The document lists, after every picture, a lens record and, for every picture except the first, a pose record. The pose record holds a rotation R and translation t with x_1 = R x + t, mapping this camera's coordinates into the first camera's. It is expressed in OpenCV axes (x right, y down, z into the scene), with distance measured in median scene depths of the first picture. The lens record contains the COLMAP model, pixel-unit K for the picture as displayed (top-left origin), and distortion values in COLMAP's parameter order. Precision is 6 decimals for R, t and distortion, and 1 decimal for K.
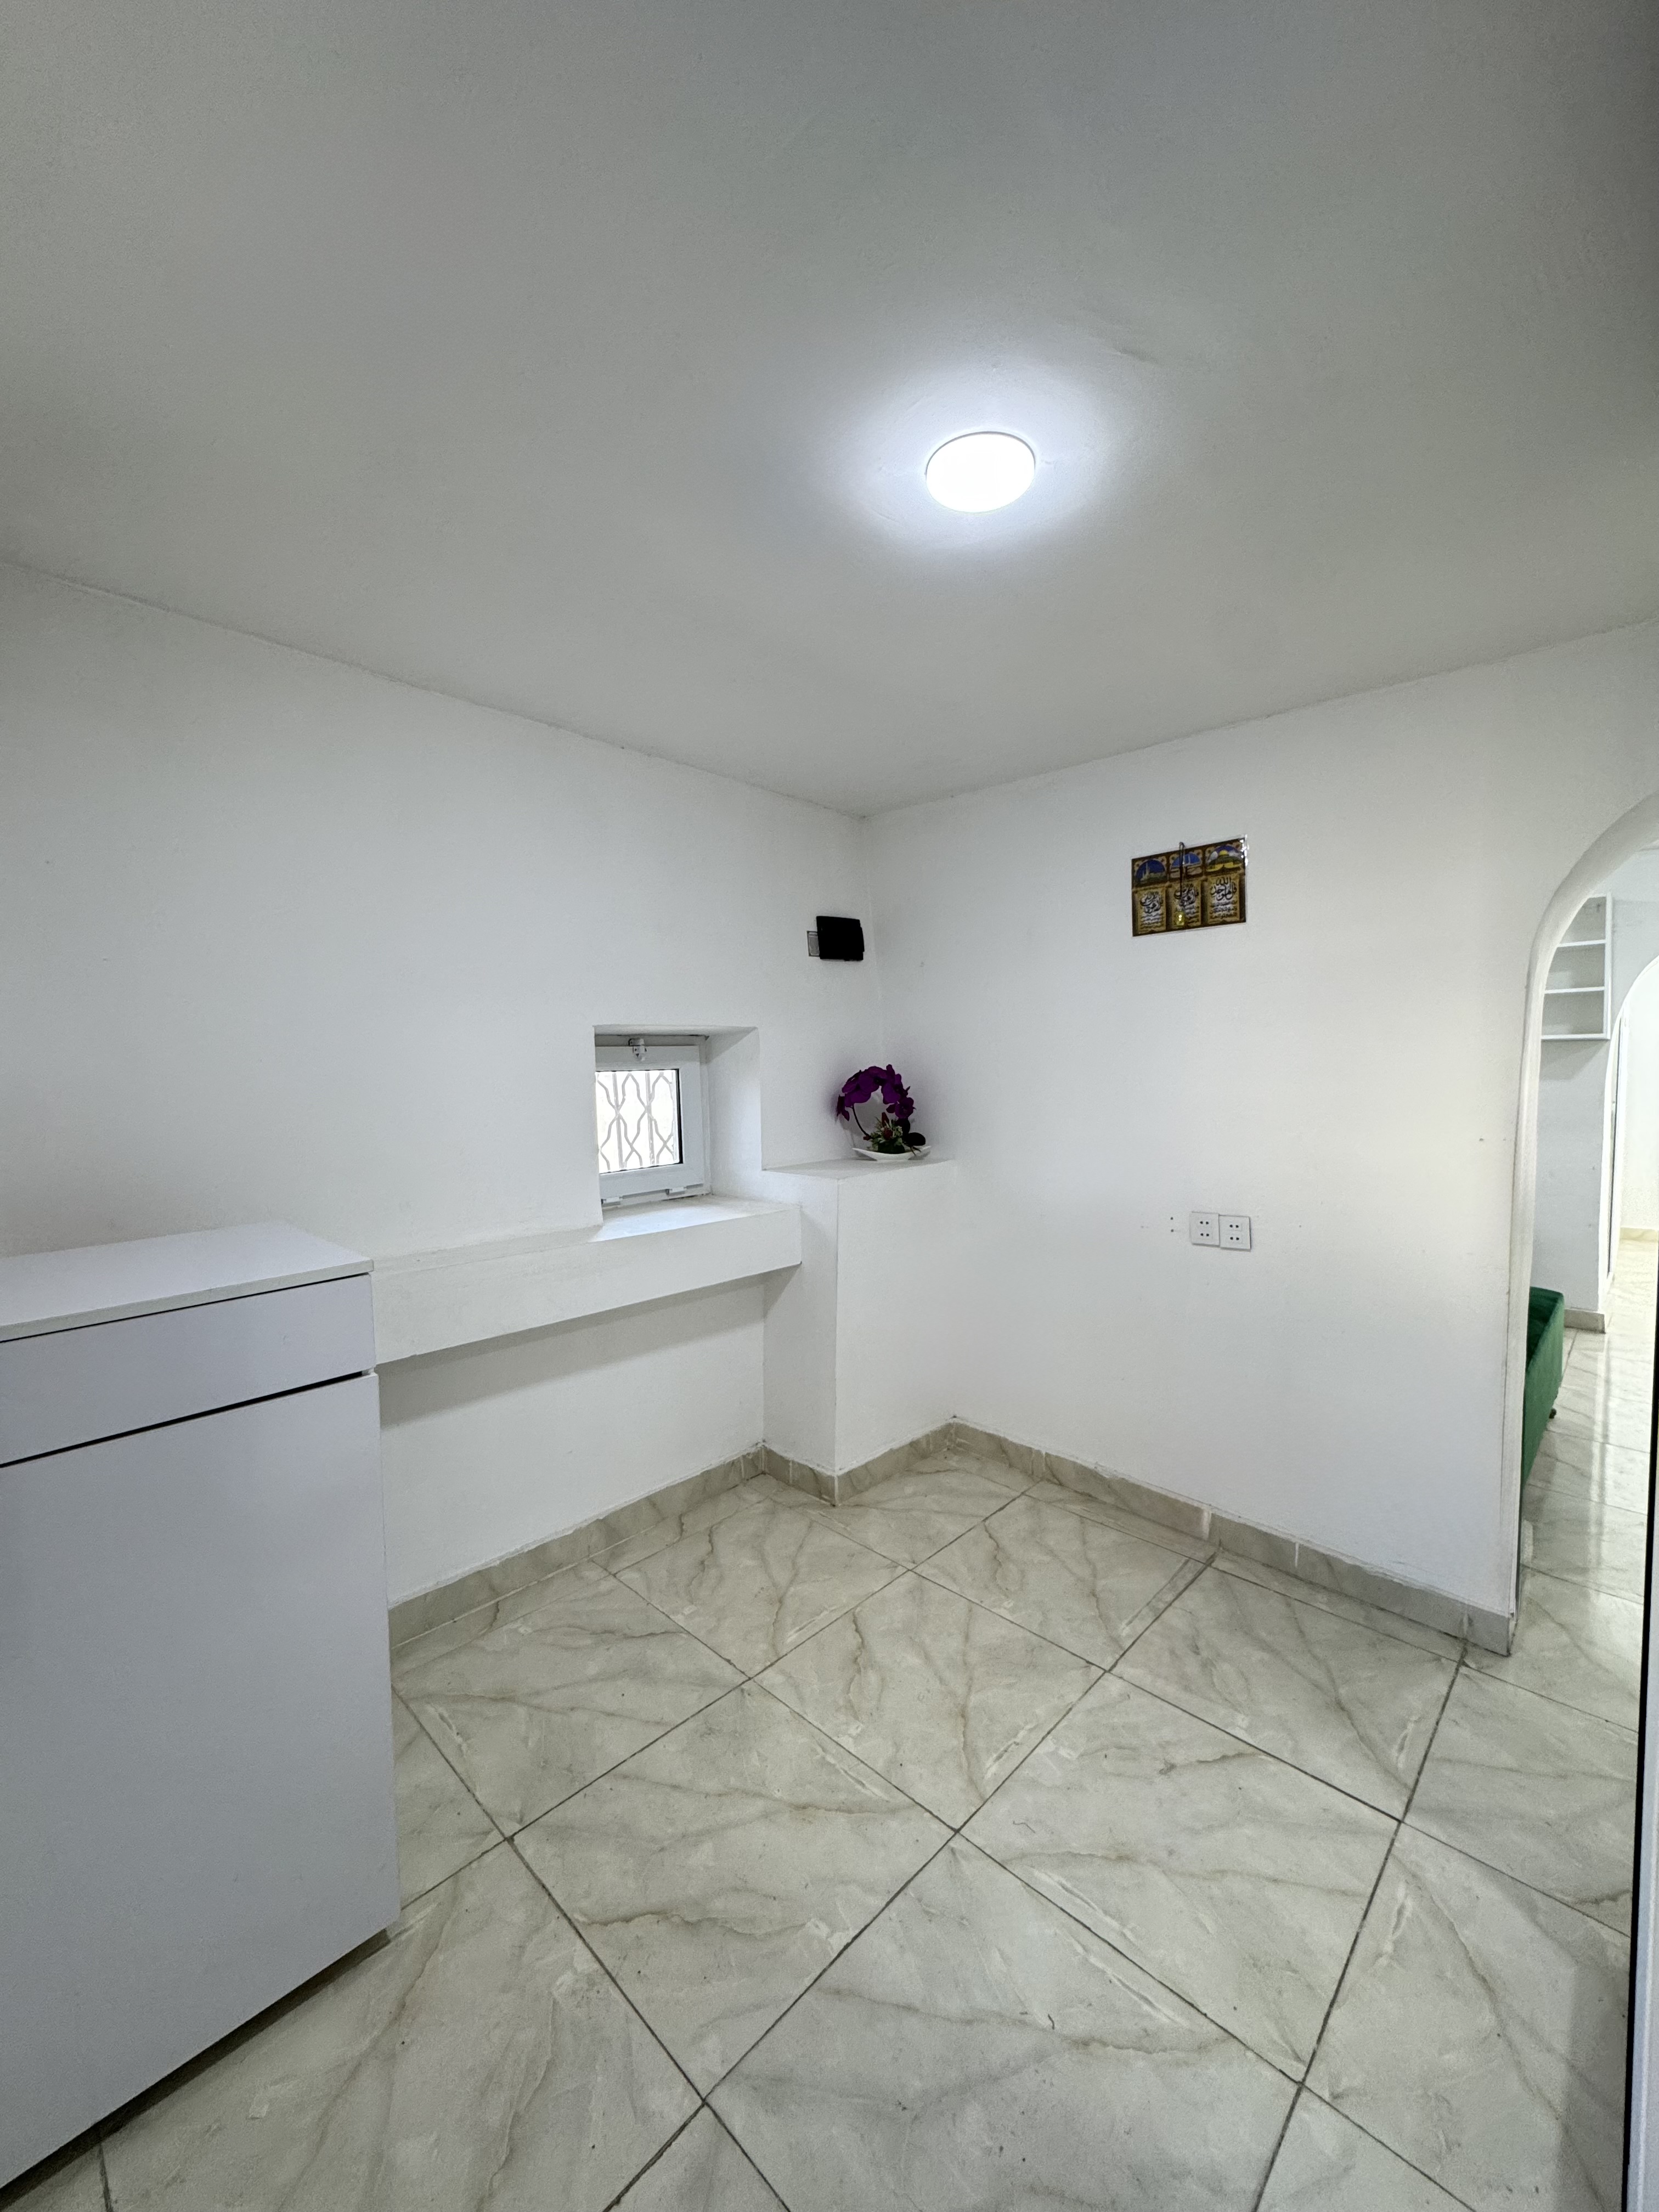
lens RADIAL K [[878.9, 0, 829.5], [0, 878.9, 1106.0], [0, 0, 1]] dist [-0.001140, 0.000121]
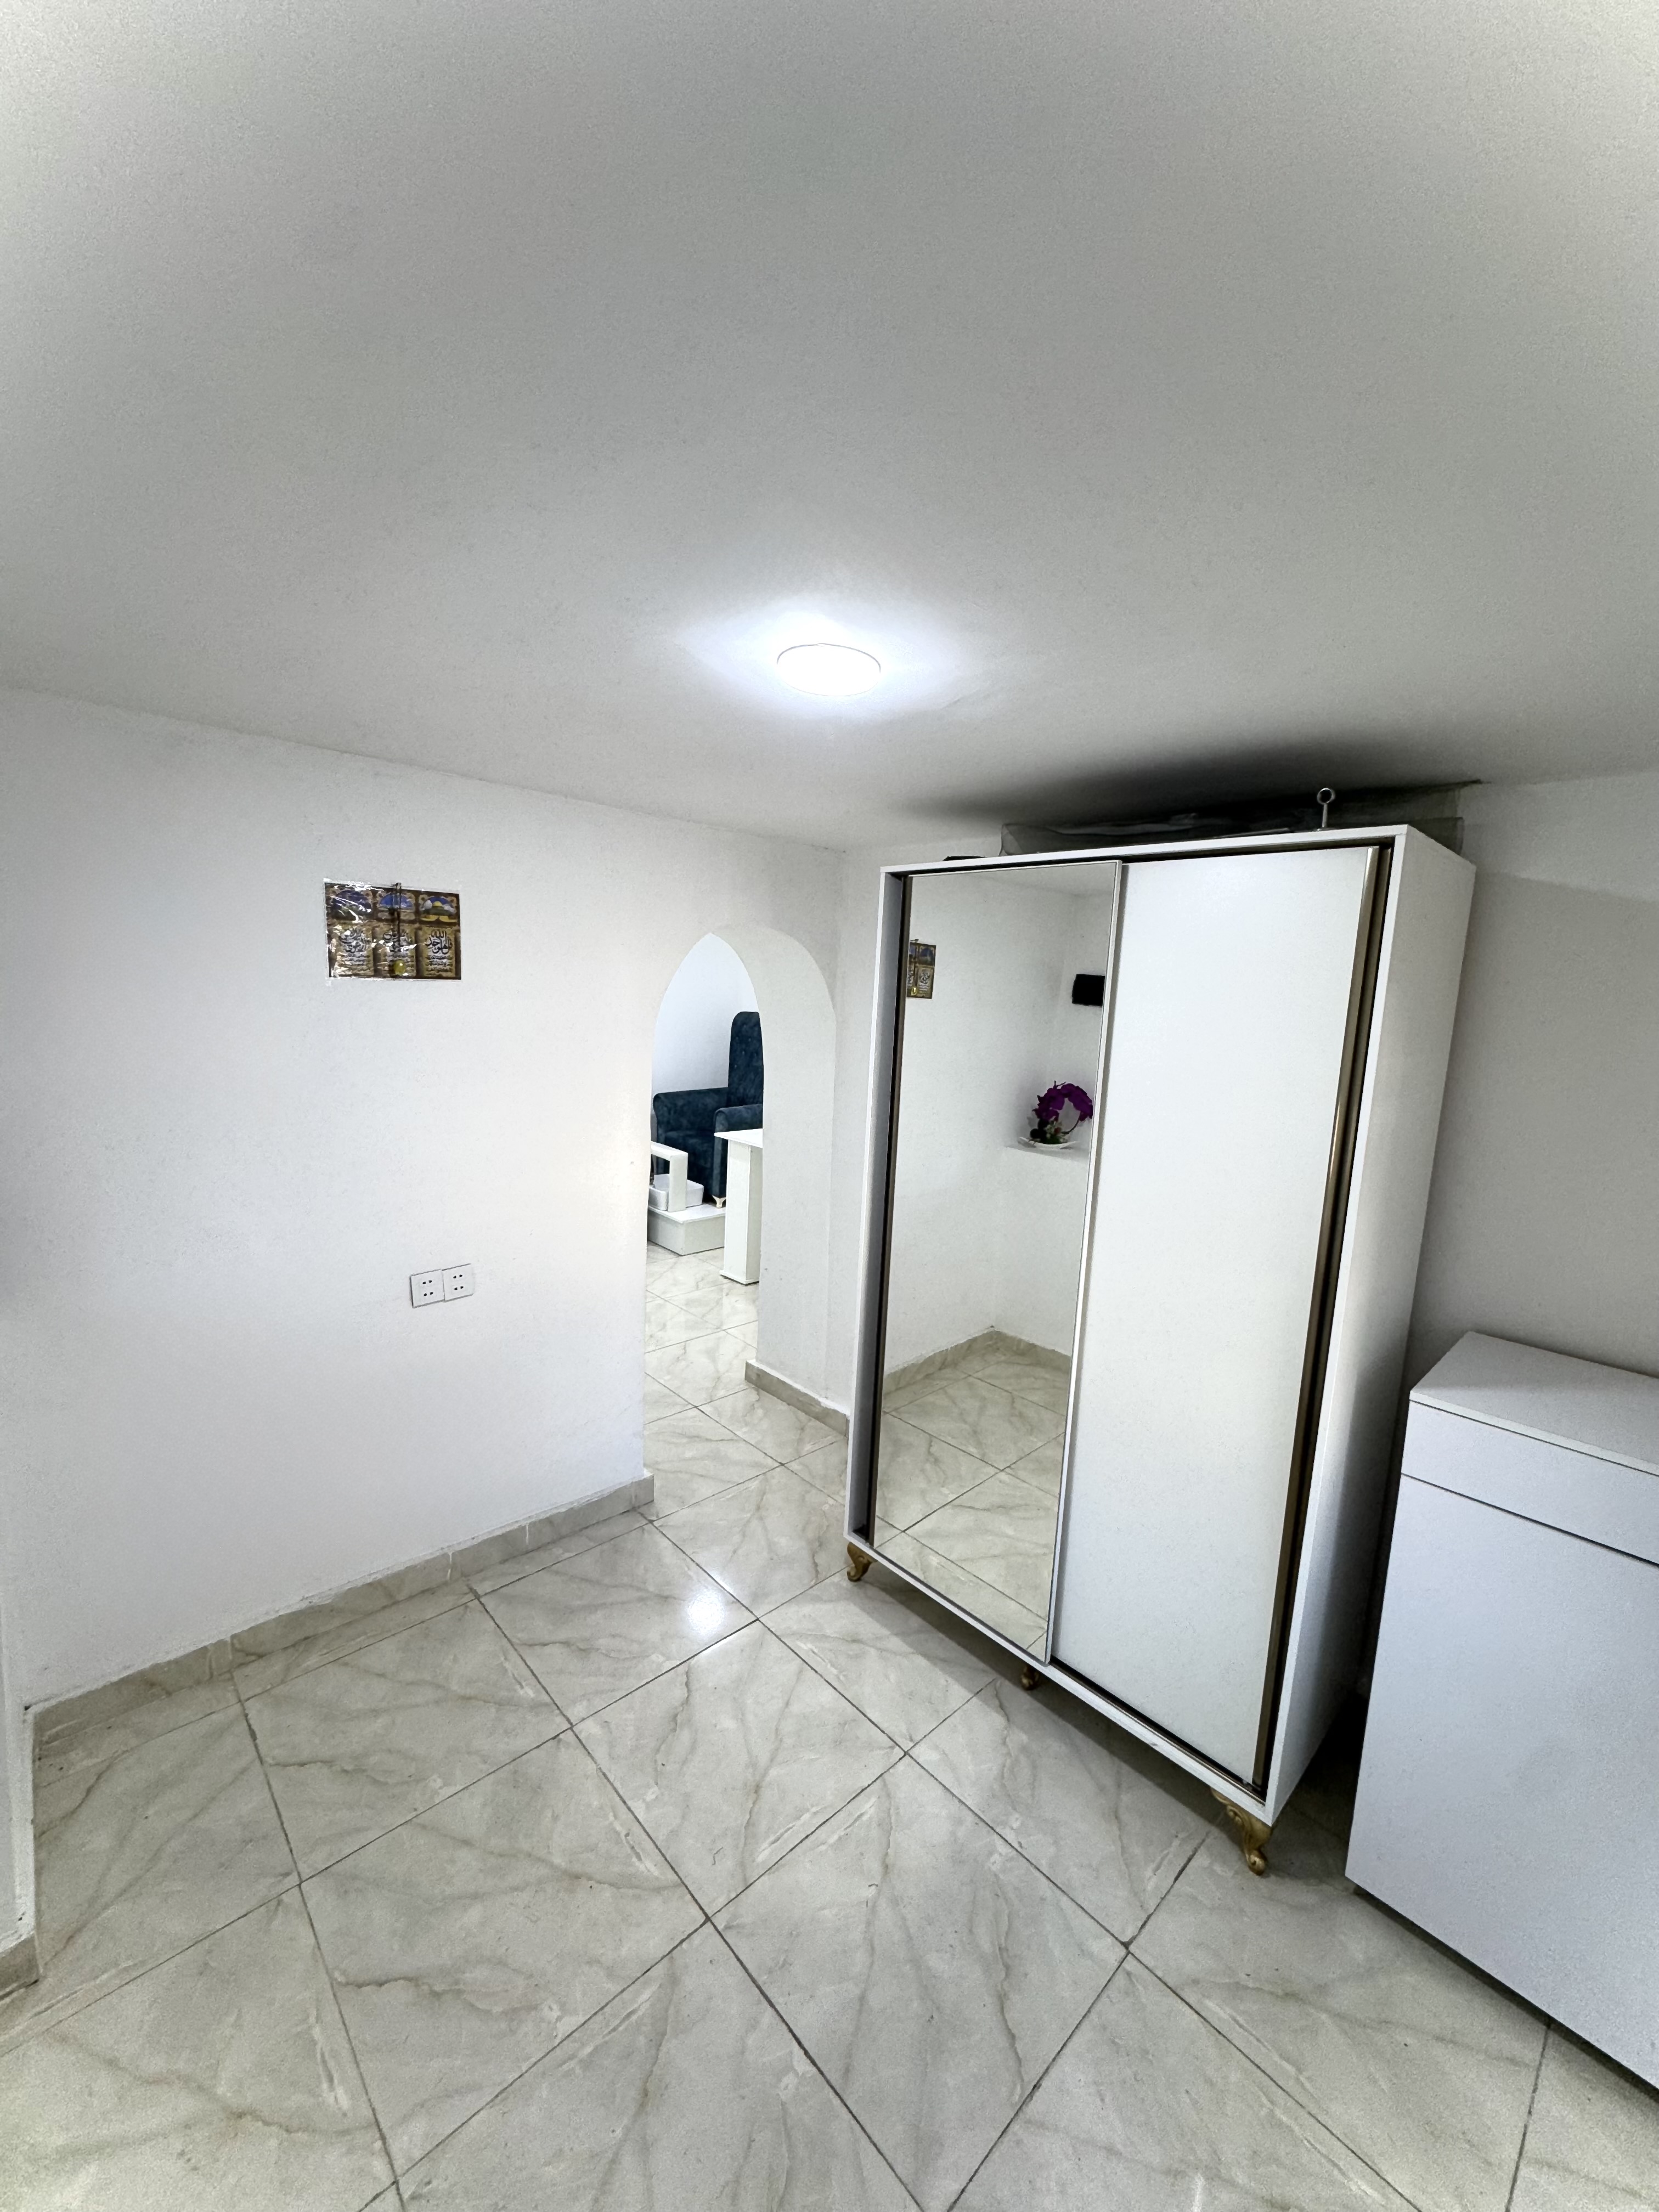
lens RADIAL K [[878.9, 0, 829.5], [0, 878.9, 1106.0], [0, 0, 1]] dist [-0.001140, 0.000121]
pose [[0.046556, -0.125334, 0.991022, -0.585053], [0.002711, 0.992110, 0.125344, -0.215599], [-0.998912, -0.003149, 0.046529, 0.602470]]
